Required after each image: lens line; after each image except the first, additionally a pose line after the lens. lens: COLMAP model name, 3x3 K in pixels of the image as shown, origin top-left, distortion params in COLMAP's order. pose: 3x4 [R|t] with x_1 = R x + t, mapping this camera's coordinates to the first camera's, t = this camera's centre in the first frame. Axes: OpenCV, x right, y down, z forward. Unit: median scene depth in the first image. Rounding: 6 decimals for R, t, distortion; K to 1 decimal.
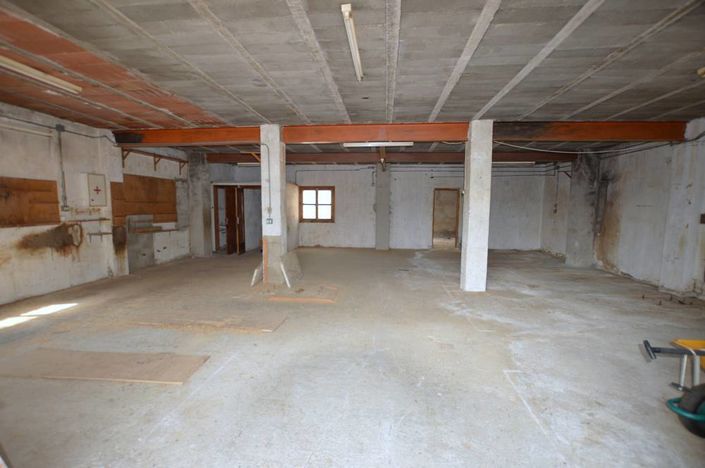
lens RADIAL K [[317.5, 0, 352.5], [0, 317.5, 234.0], [0, 0, 1]] dist [-0.029506, 0.000226]
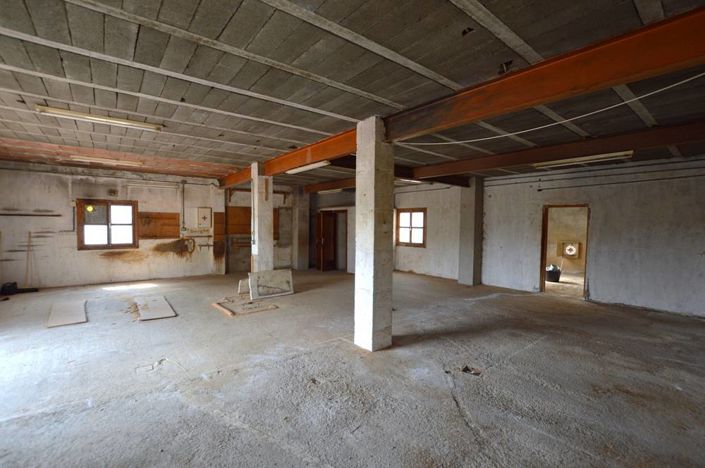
lens RADIAL K [[317.5, 0, 352.5], [0, 317.5, 234.0], [0, 0, 1]] dist [-0.029506, 0.000226]
pose [[0.699281, 0.021970, -0.714510, 0.714016], [-0.068840, 0.996952, -0.036719, -0.043753], [0.711525, 0.074864, 0.698661, 0.353902]]
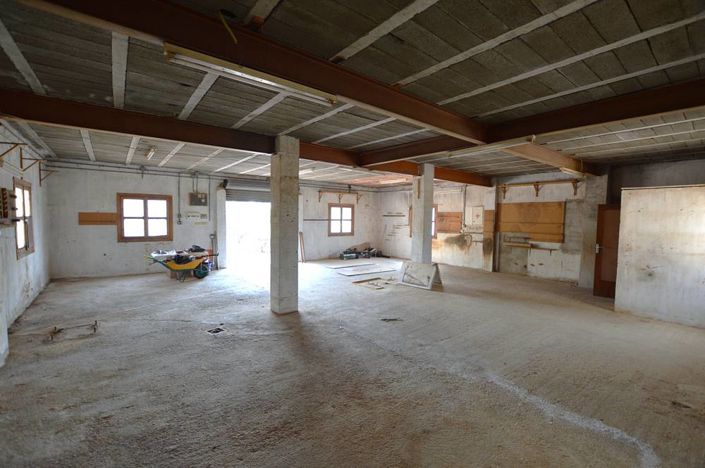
lens RADIAL K [[317.5, 0, 352.5], [0, 317.5, 234.0], [0, 0, 1]] dist [-0.029506, 0.000226]
pose [[-0.712277, 0.015461, -0.701728, 0.740024], [-0.081378, 0.991196, 0.104440, -0.140115], [0.697165, 0.131496, -0.704748, 1.471409]]
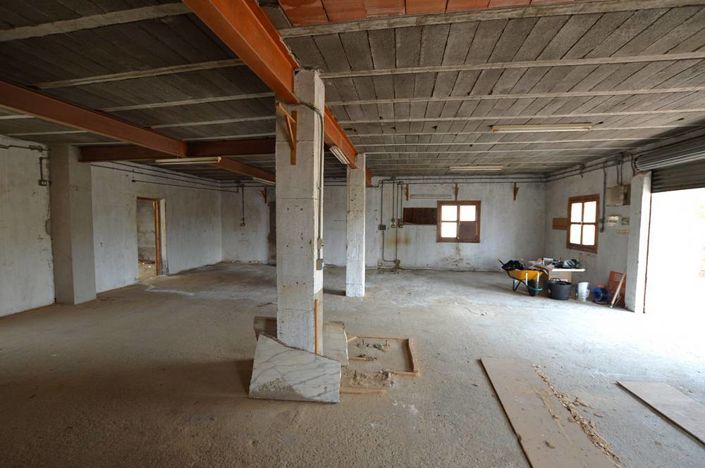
lens RADIAL K [[317.5, 0, 352.5], [0, 317.5, 234.0], [0, 0, 1]] dist [-0.029506, 0.000226]
pose [[0.055211, -0.057492, 0.996818, -0.643240], [0.081286, 0.995286, 0.052901, -0.092999], [-0.995160, 0.078107, 0.059624, 0.758626]]
